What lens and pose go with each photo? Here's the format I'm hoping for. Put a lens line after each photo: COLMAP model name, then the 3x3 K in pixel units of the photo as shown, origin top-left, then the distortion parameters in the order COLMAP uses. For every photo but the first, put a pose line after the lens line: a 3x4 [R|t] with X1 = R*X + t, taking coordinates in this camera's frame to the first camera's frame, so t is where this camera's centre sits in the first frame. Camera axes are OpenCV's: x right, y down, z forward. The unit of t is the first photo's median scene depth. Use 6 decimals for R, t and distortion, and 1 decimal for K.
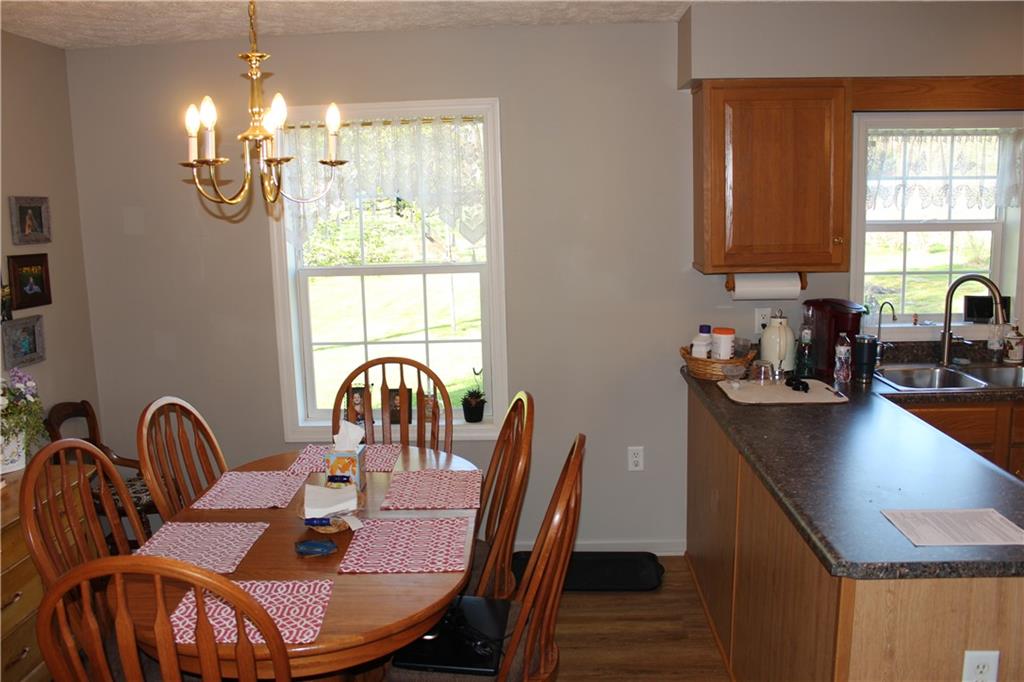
lens RADIAL K [[870.8, 0, 514.5], [0, 870.8, 336.8], [0, 0, 1]] dist [-0.165596, 0.149108]
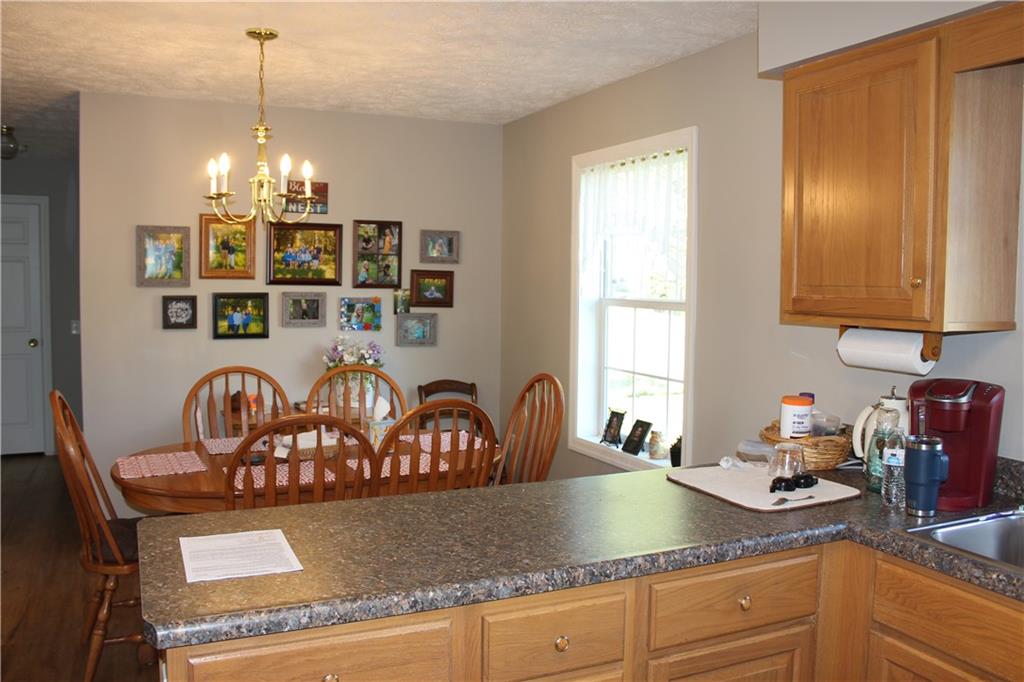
lens RADIAL K [[859.0, 0, 512.0], [0, 859.0, 341.0], [0, 0, 1]] dist [-0.153619, 0.137954]
pose [[0.455479, 0.096052, -0.885050, 0.799897], [-0.163813, 0.986230, 0.022728, -0.035218], [0.875045, 0.134630, 0.464941, 0.459384]]
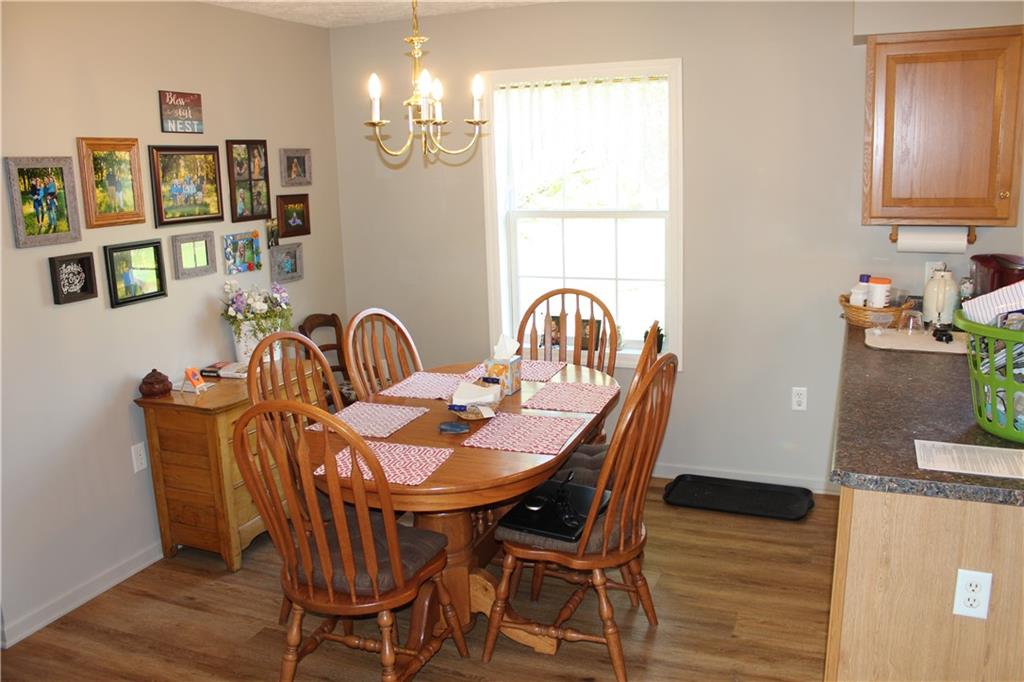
lens RADIAL K [[859.0, 0, 512.0], [0, 859.0, 341.0], [0, 0, 1]] dist [-0.153619, 0.137954]
pose [[0.940401, 0.068798, -0.333034, 0.173588], [-0.048120, 0.996389, 0.069953, 0.016951], [0.336645, -0.049759, 0.940316, -0.104556]]
